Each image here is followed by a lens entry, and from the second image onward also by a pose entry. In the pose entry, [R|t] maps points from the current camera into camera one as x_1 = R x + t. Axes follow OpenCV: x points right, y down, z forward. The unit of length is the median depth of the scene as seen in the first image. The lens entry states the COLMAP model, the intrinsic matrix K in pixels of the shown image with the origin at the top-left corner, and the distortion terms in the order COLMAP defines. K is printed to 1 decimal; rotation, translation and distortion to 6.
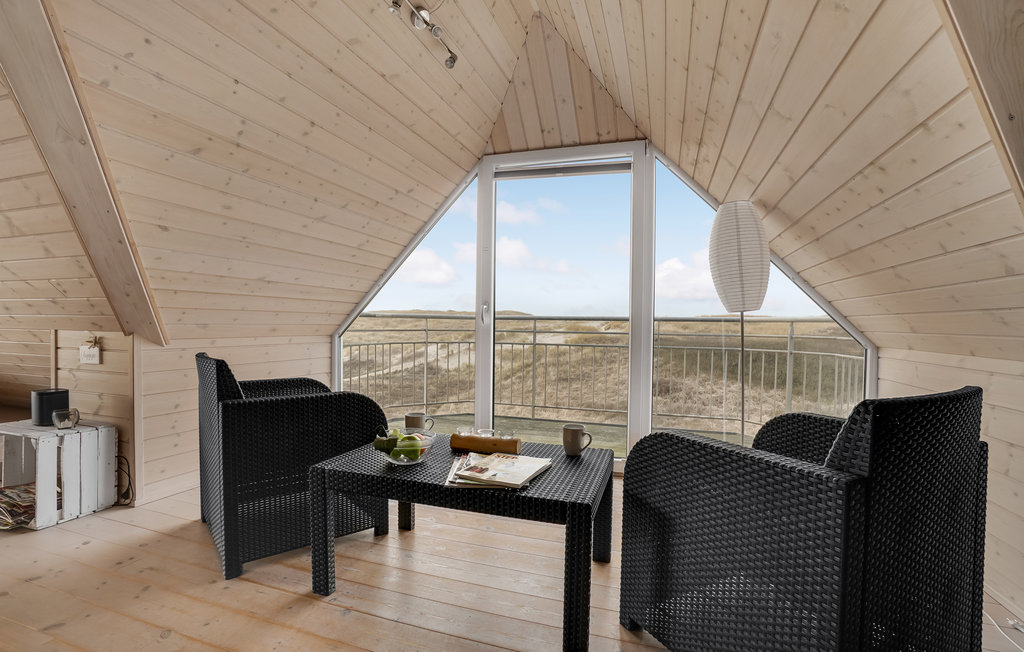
lens RADIAL K [[461.2, 0, 515.3], [0, 461.2, 321.3], [0, 0, 1]] dist [-0.045438, 0.000771]
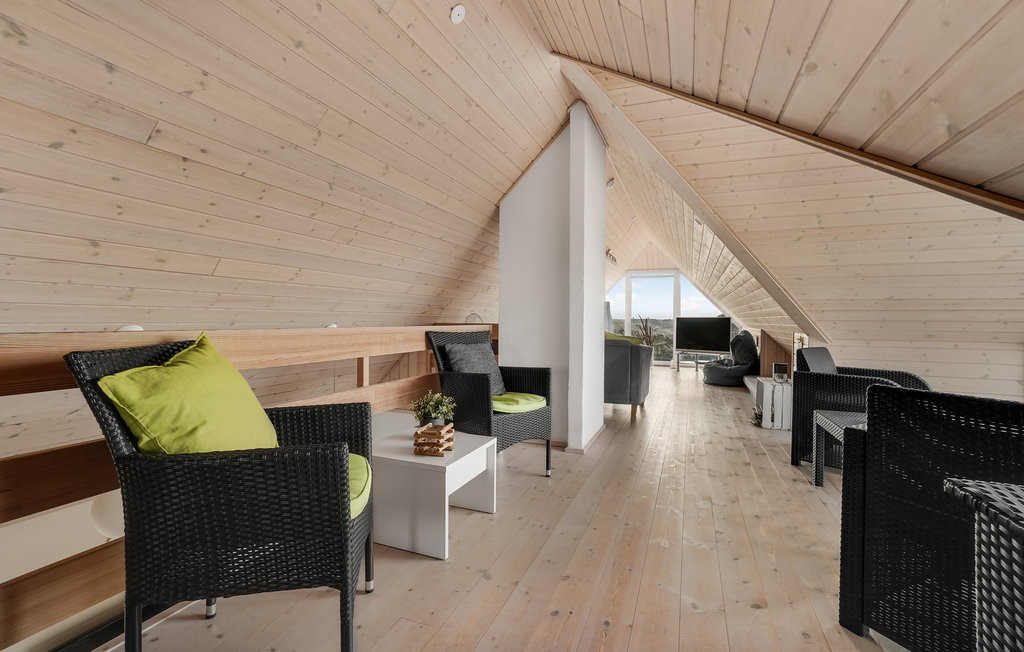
lens RADIAL K [[461.2, 0, 515.3], [0, 461.2, 321.3], [0, 0, 1]] dist [-0.045438, 0.000771]
pose [[-0.044990, 0.013968, -0.998890, 0.844763], [0.001279, 0.999902, 0.013925, -0.045464], [0.998987, -0.000651, -0.045003, -0.064054]]
